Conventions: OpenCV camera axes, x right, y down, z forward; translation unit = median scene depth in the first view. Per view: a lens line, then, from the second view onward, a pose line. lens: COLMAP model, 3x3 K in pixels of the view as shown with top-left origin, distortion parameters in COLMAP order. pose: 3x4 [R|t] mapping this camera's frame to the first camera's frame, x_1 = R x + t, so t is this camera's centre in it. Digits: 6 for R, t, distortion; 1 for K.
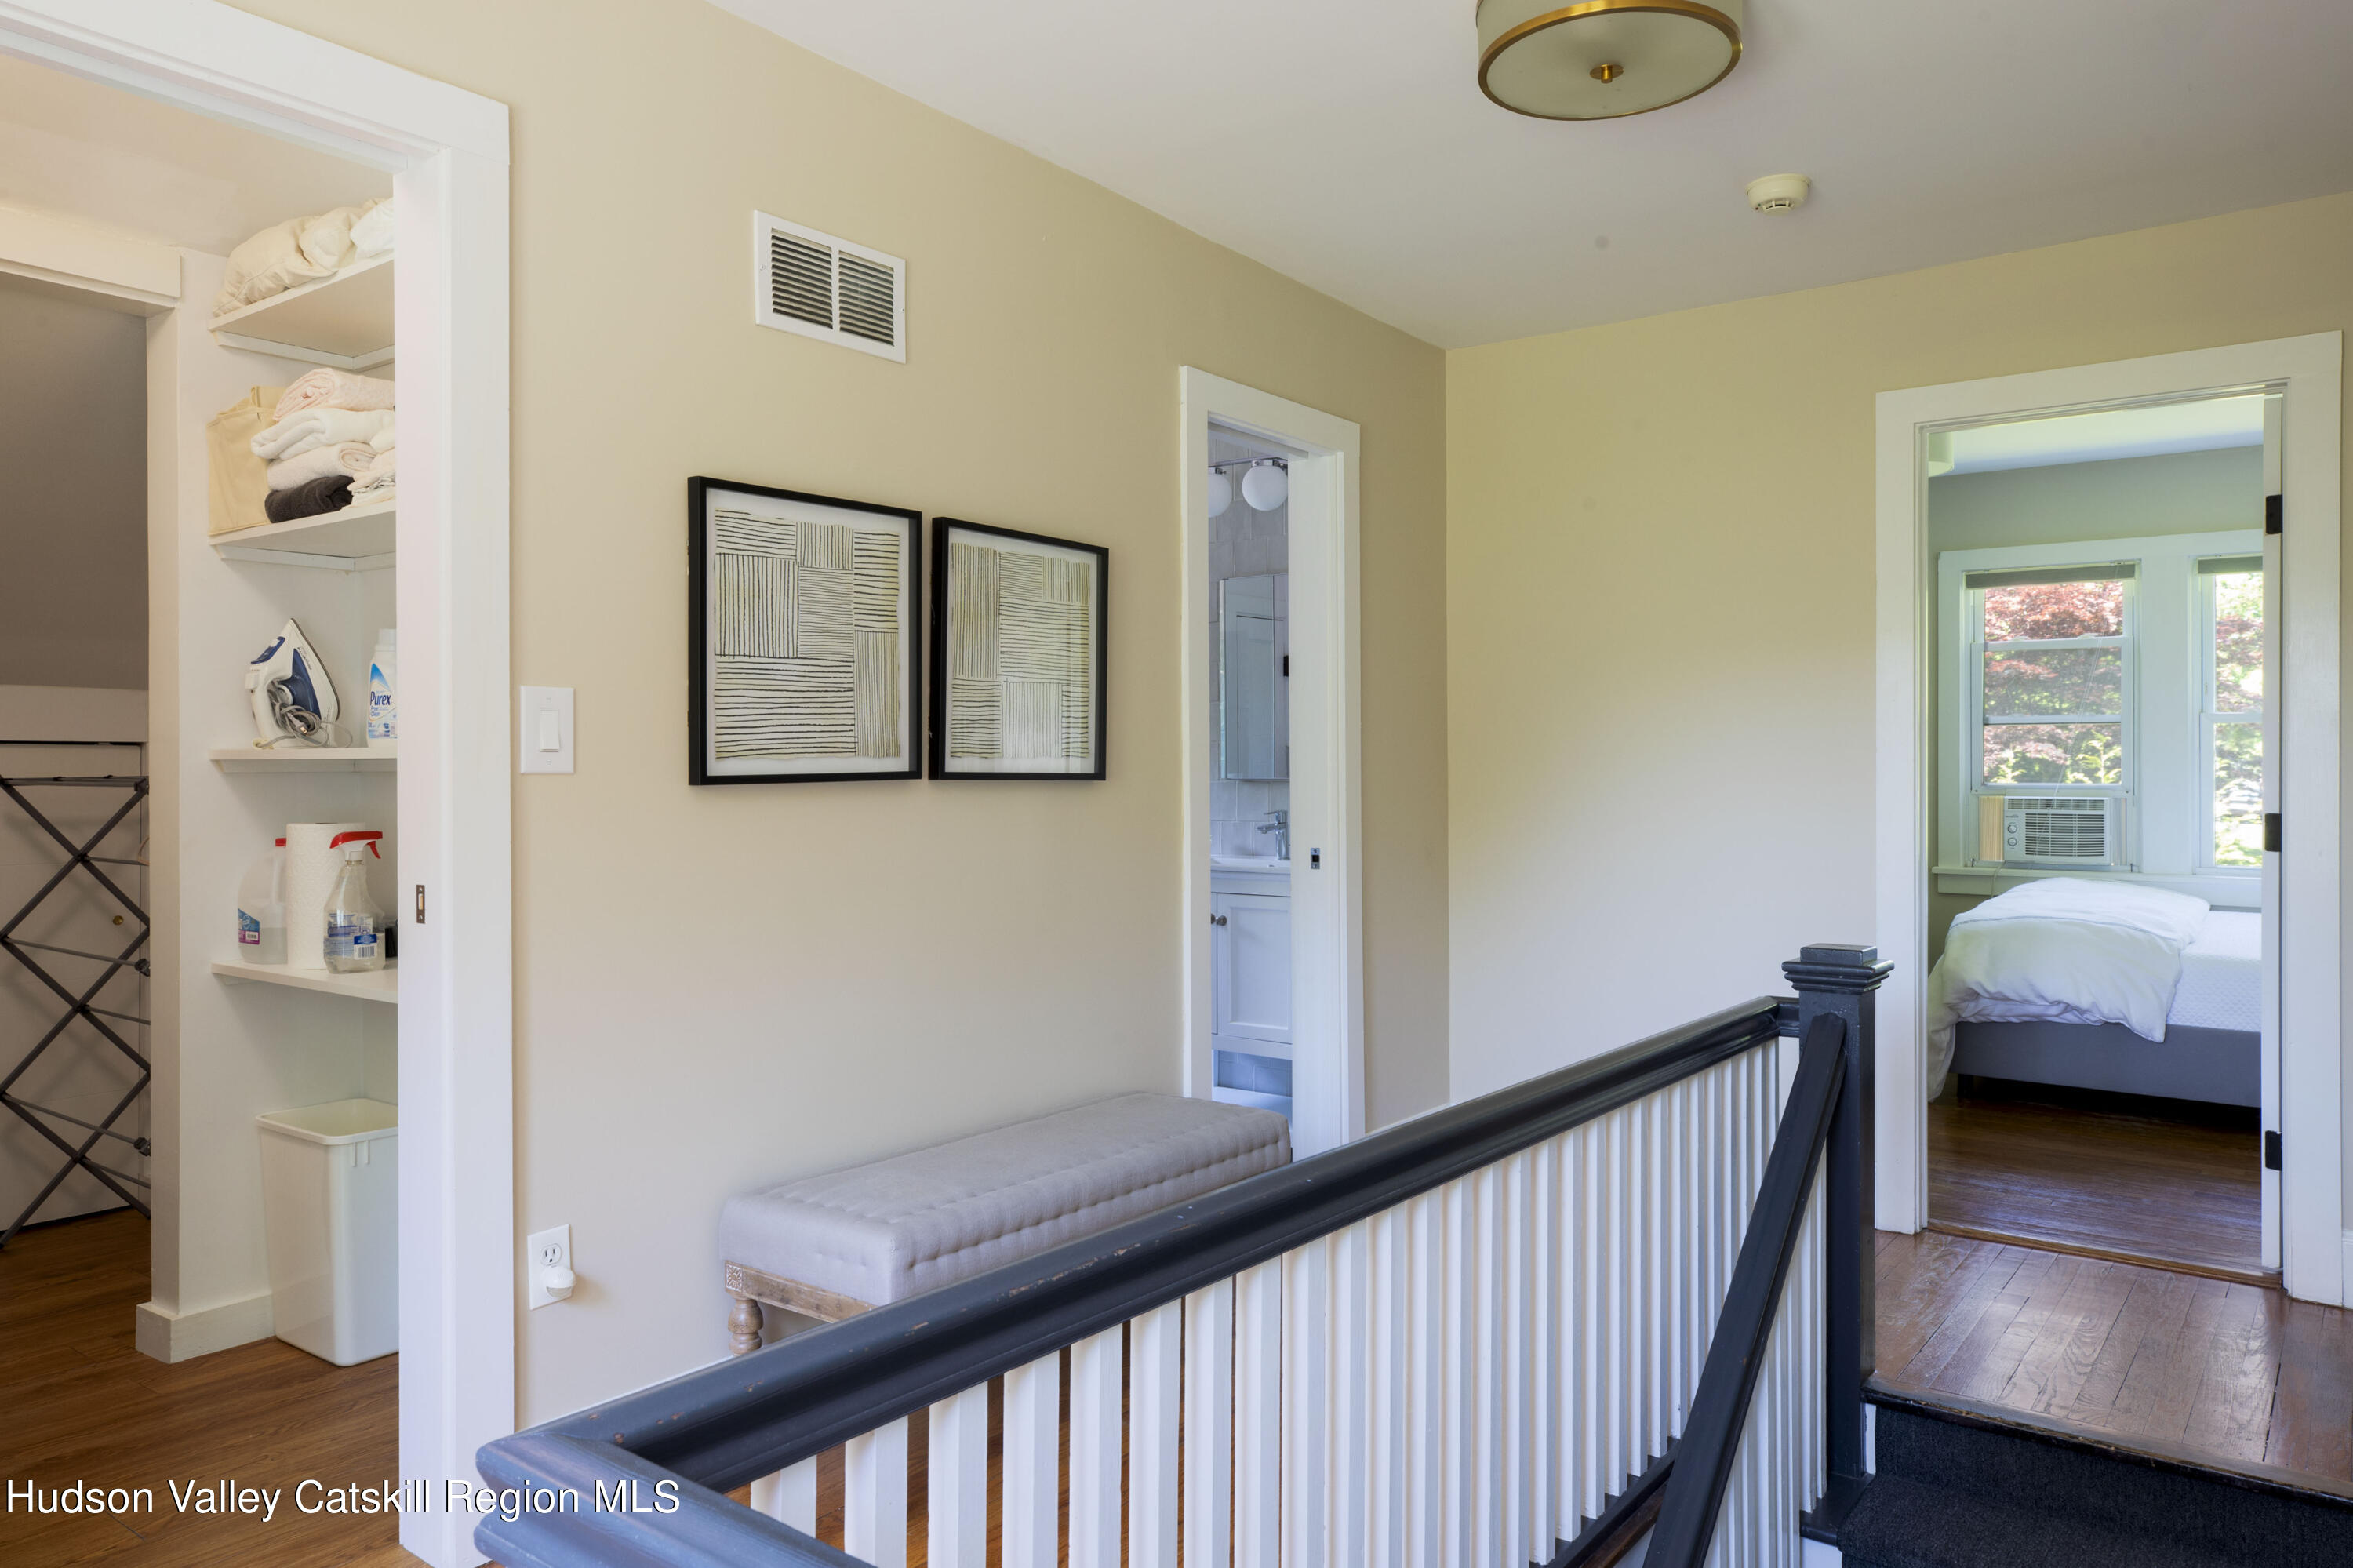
lens RADIAL K [[1575.9, 0, 1168.8], [0, 1575.9, 770.9], [0, 0, 1]] dist [0.002083, 0.001480]
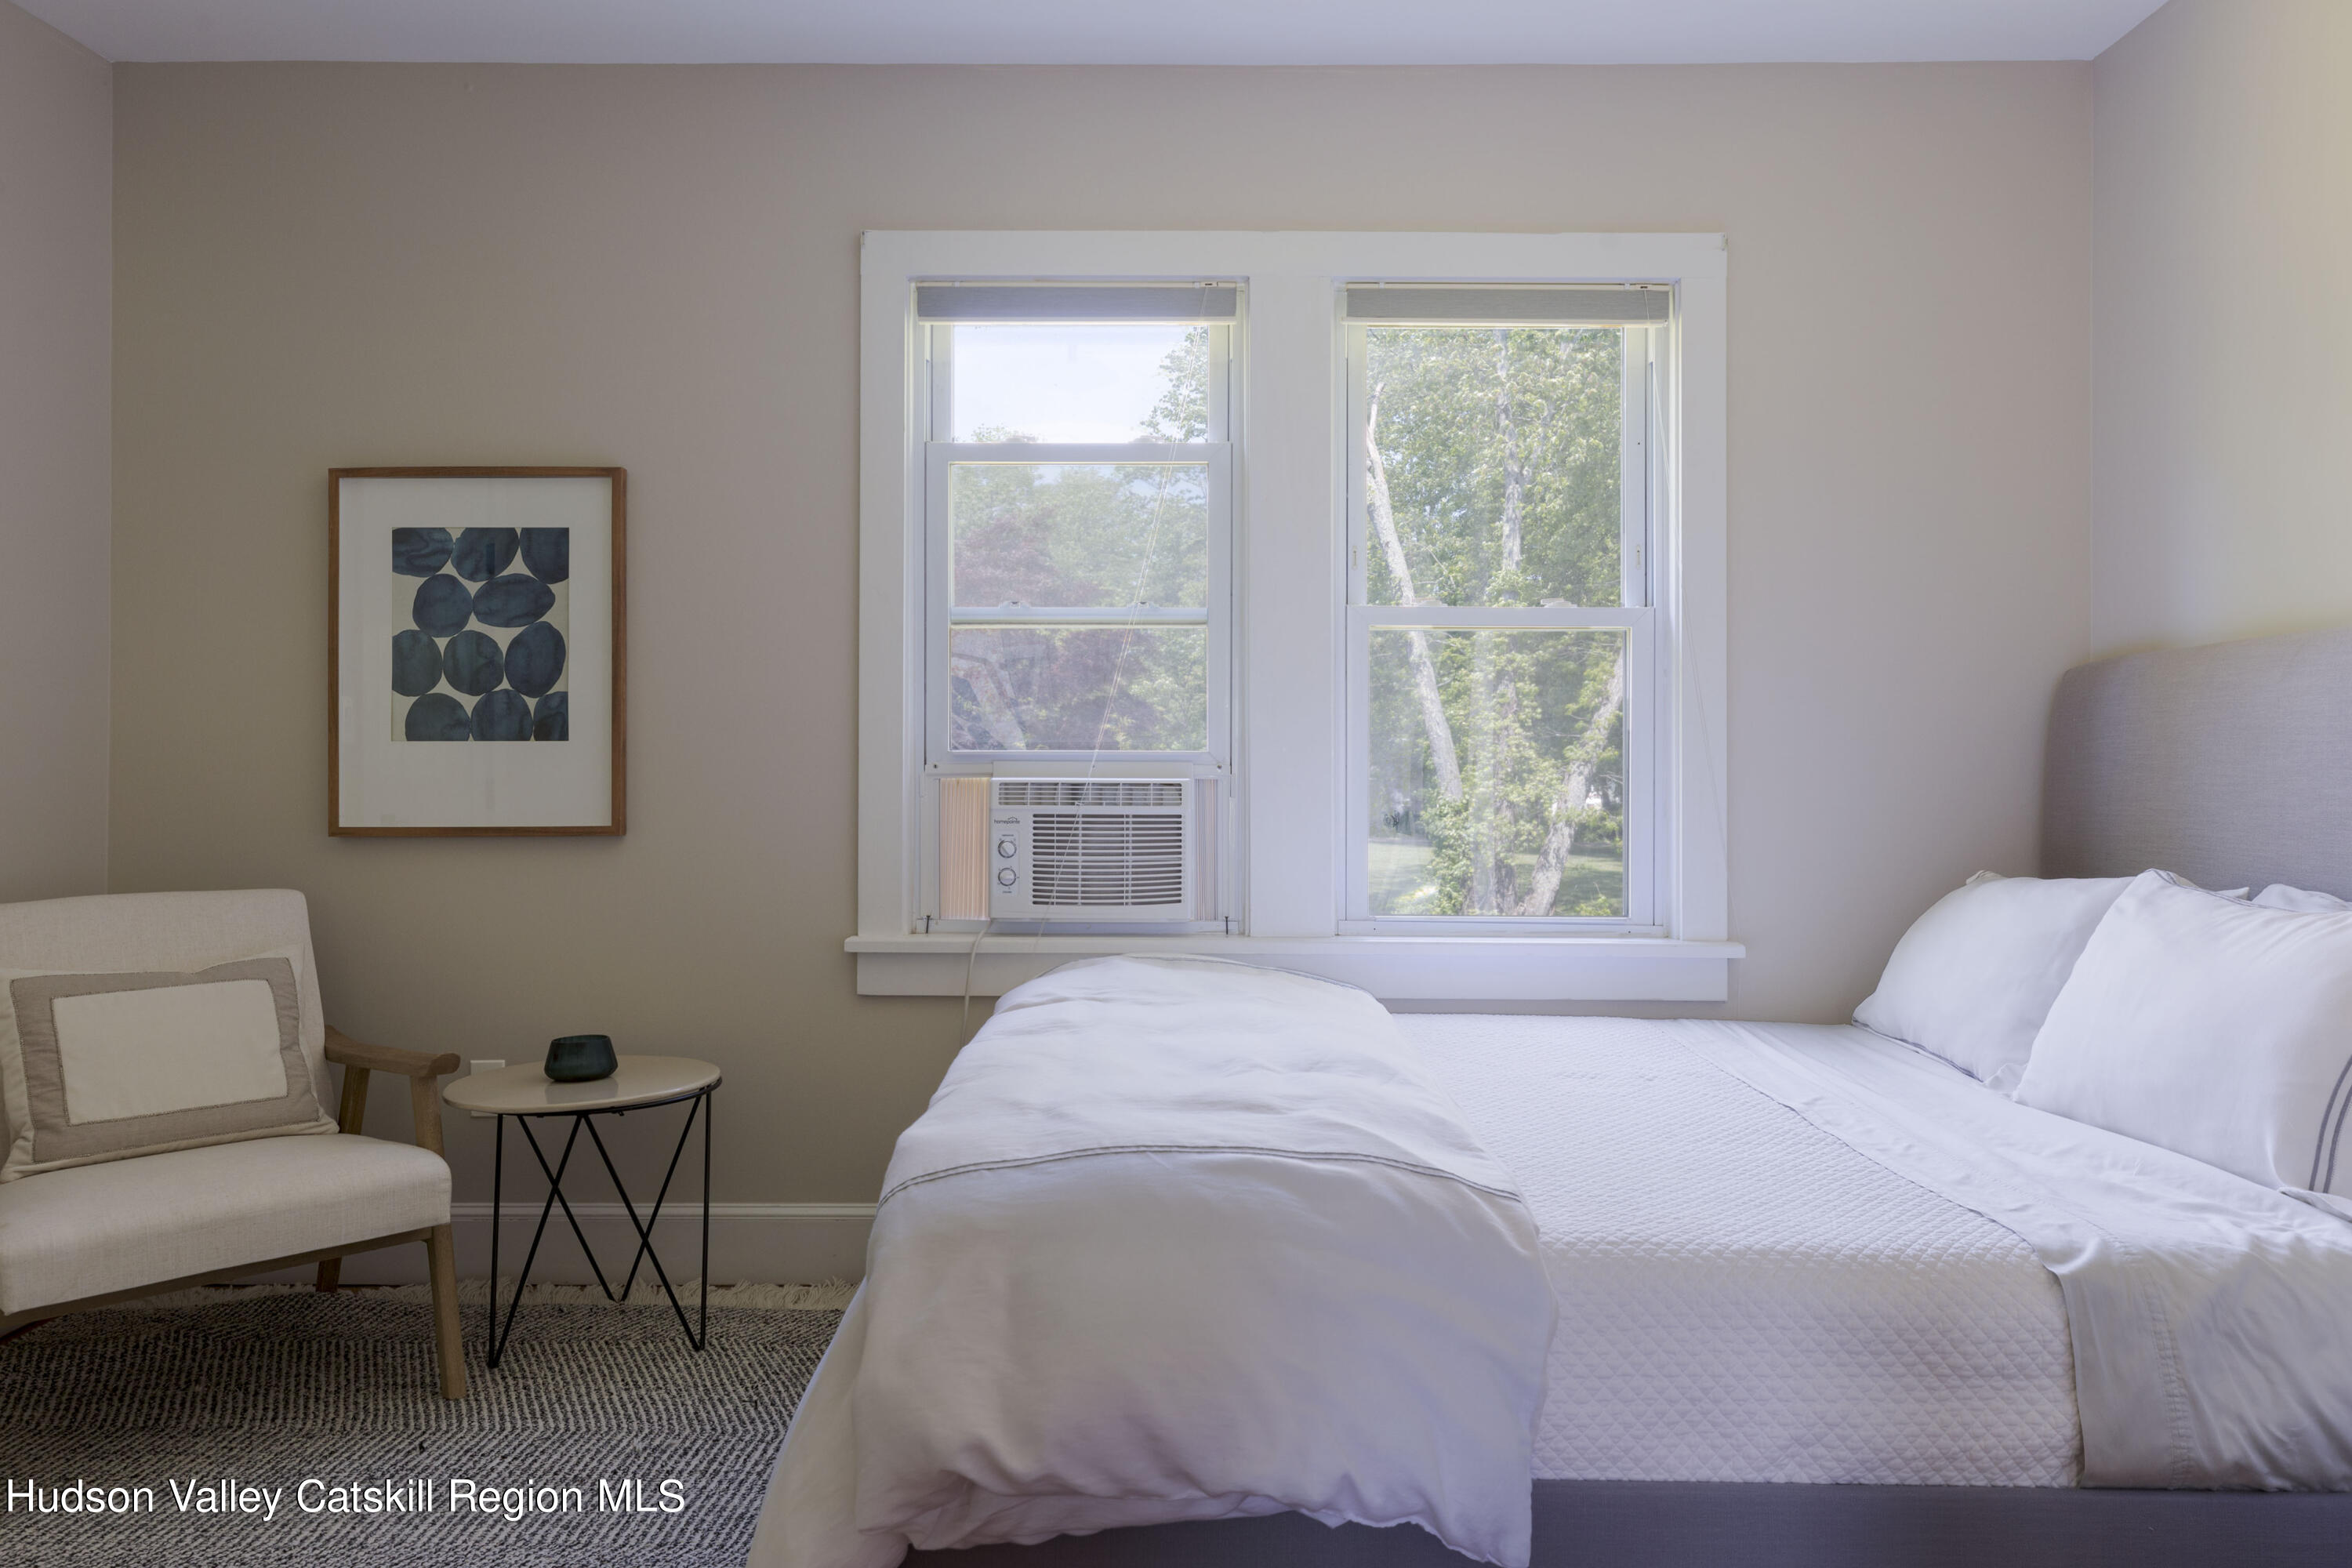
lens RADIAL K [[1715.9, 0, 1175.0], [0, 1715.9, 780.0], [0, 0, 1]] dist [0.000650, 0.000211]
pose [[0.809567, 0.001395, 0.587026, 0.287506], [-0.000944, 0.999999, -0.001074, 0.017645], [-0.587027, 0.000315, 0.809568, 0.578815]]
